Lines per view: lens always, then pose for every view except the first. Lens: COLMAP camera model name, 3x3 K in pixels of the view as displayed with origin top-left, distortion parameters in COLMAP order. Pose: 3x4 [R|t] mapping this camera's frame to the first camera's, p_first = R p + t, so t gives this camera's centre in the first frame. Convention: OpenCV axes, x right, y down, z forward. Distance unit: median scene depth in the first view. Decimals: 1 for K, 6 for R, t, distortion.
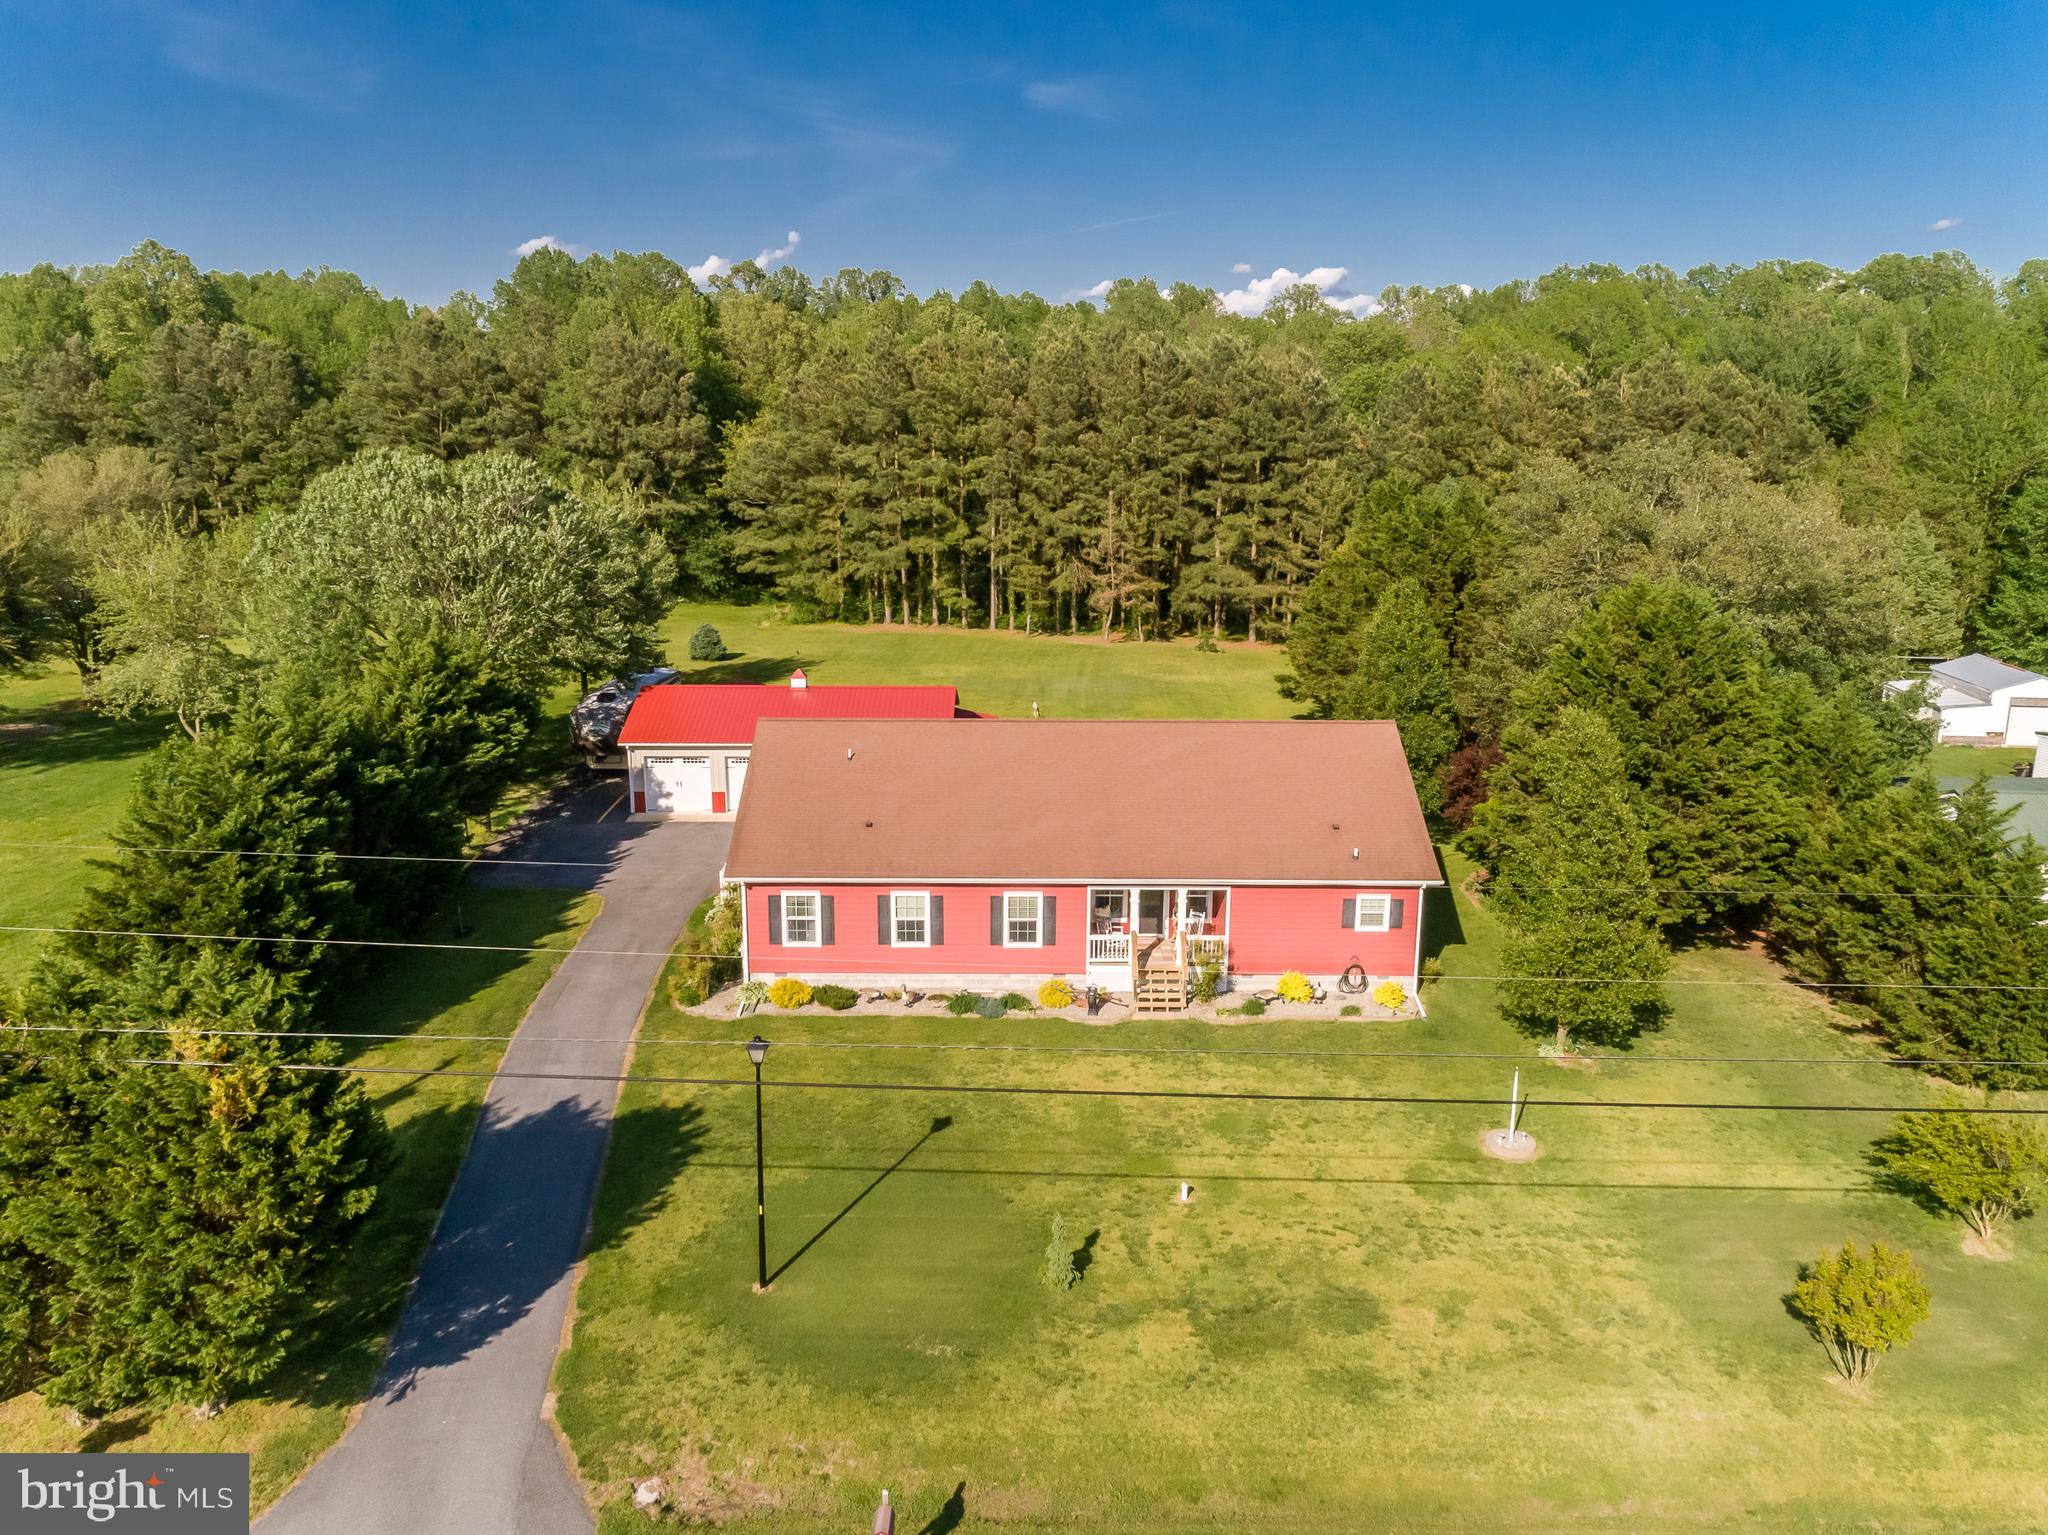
lens RADIAL K [[1558.5, 0, 1032.1], [0, 1558.5, 825.5], [0, 0, 1]] dist [0.020232, 0.018783]
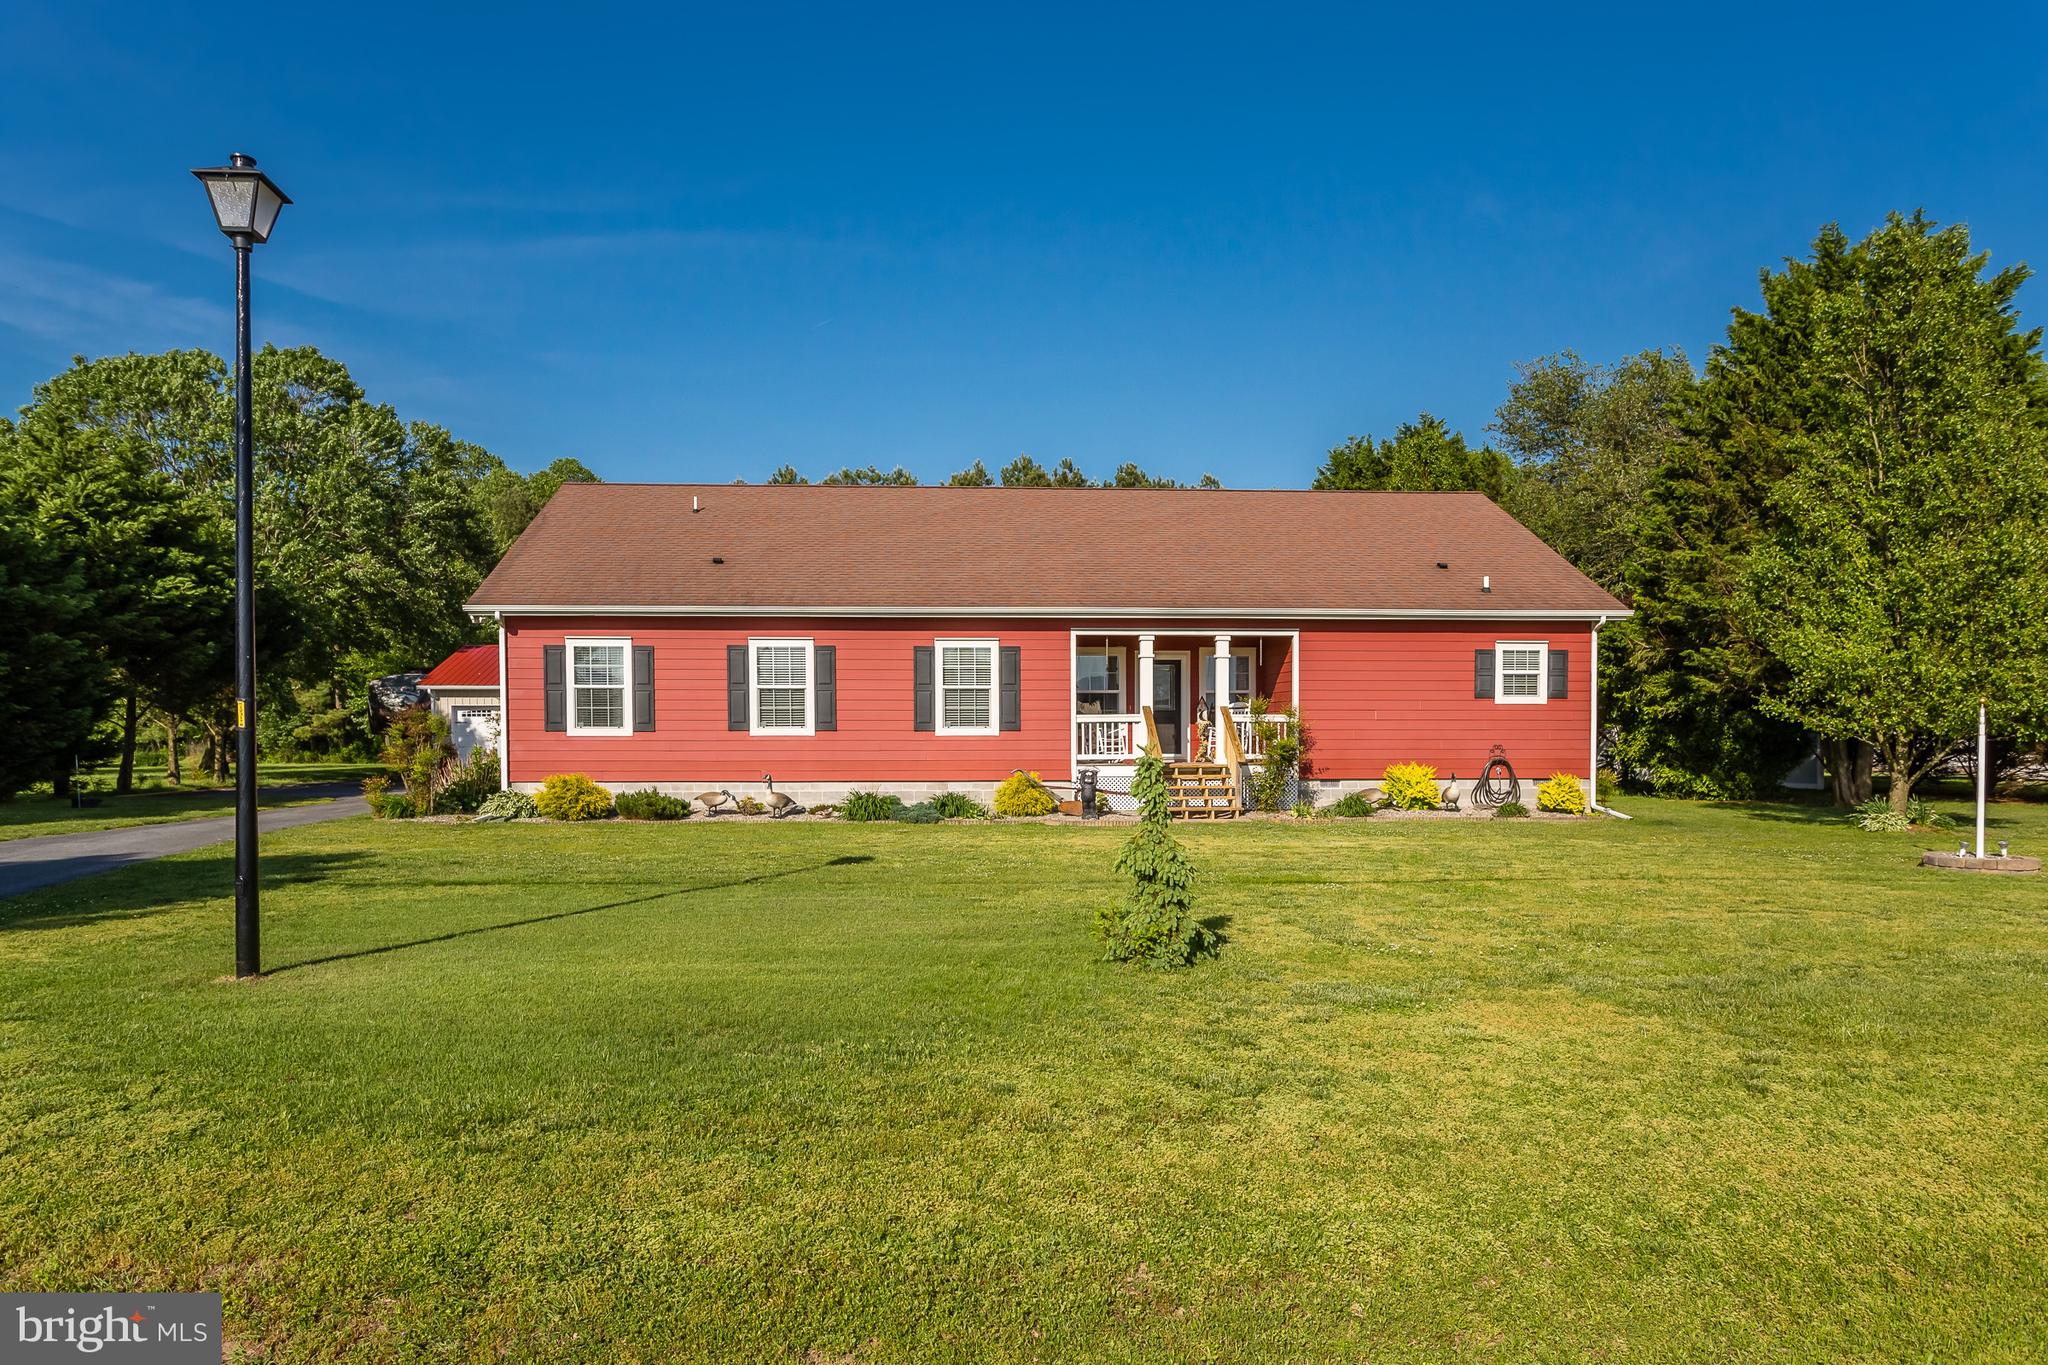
lens RADIAL K [[1374.2, 0, 1016.7], [0, 1374.2, 780.8], [0, 0, 1]] dist [-0.000364, -0.001726]
pose [[0.997921, -0.012203, 0.063282, -0.021151], [0.026652, 0.972154, -0.232824, 0.222666], [-0.058678, 0.234027, 0.970458, 0.482968]]
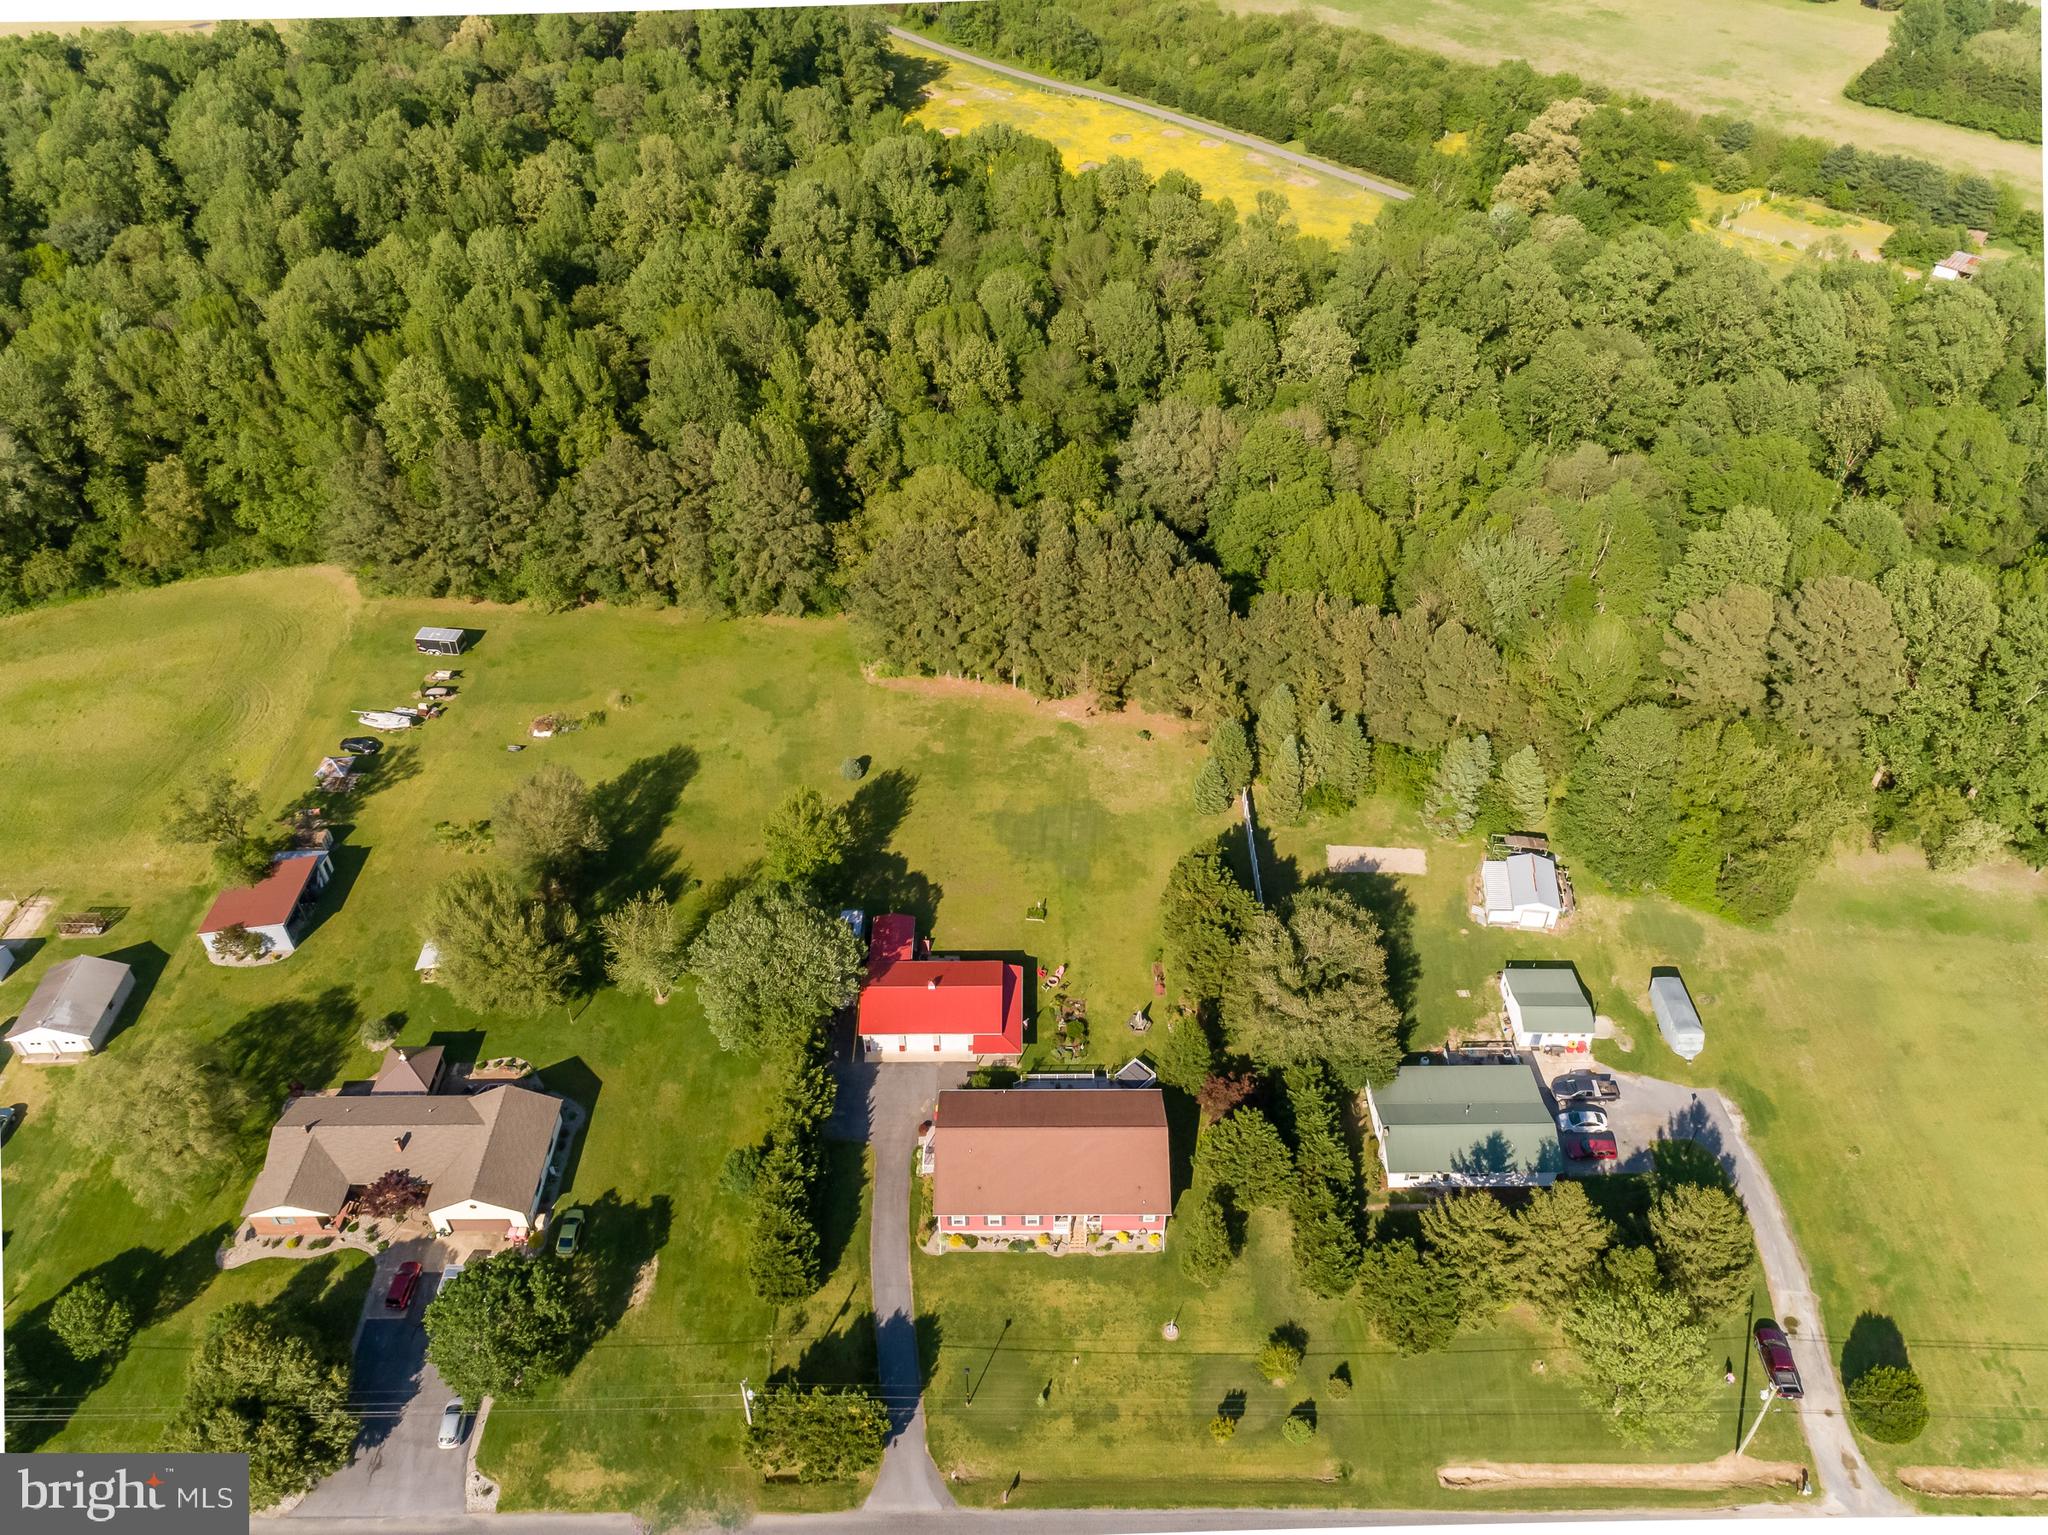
lens RADIAL K [[1558.5, 0, 1028.8], [0, 1558.5, 804.0], [0, 0, 1]] dist [0.020232, 0.018783]
pose [[0.999796, -0.007981, -0.018573, 0.049798], [0.015455, 0.893988, 0.447825, -1.997339], [0.013030, -0.448021, 0.893928, -1.324033]]
